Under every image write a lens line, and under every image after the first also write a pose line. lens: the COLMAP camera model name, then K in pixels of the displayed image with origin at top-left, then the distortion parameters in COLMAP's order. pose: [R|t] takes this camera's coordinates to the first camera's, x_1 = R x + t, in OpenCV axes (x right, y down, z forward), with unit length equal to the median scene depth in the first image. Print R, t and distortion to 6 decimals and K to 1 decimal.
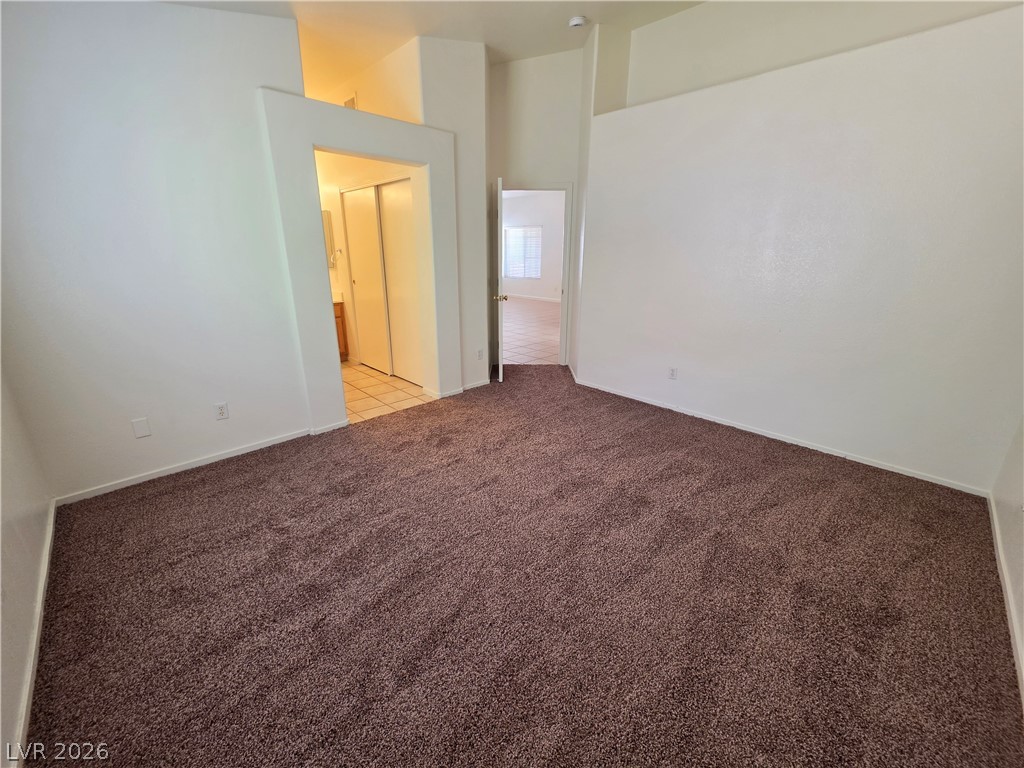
lens RADIAL K [[410.7, 0, 511.3], [0, 410.7, 377.6], [0, 0, 1]] dist [-0.002823, 0.000006]
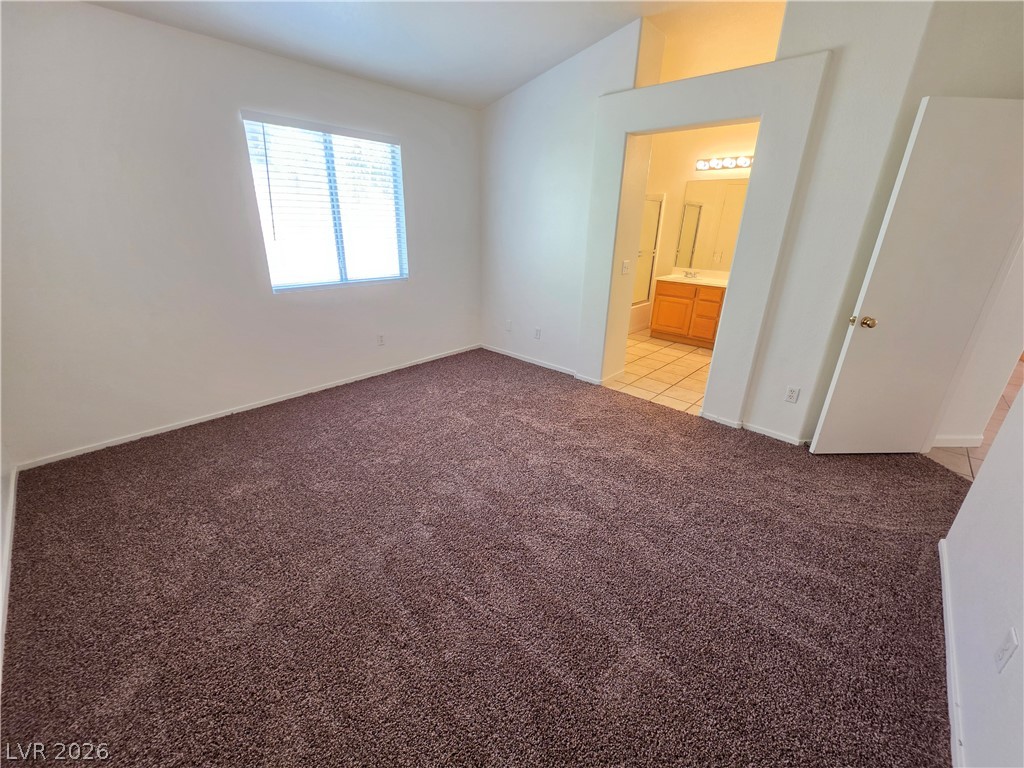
lens RADIAL K [[410.7, 0, 511.3], [0, 410.7, 377.6], [0, 0, 1]] dist [-0.002823, 0.000006]
pose [[0.043893, 0.354748, -0.933931, 0.651711], [-0.312509, 0.892793, 0.324435, -0.197575], [0.948900, 0.277621, 0.150050, 0.594142]]
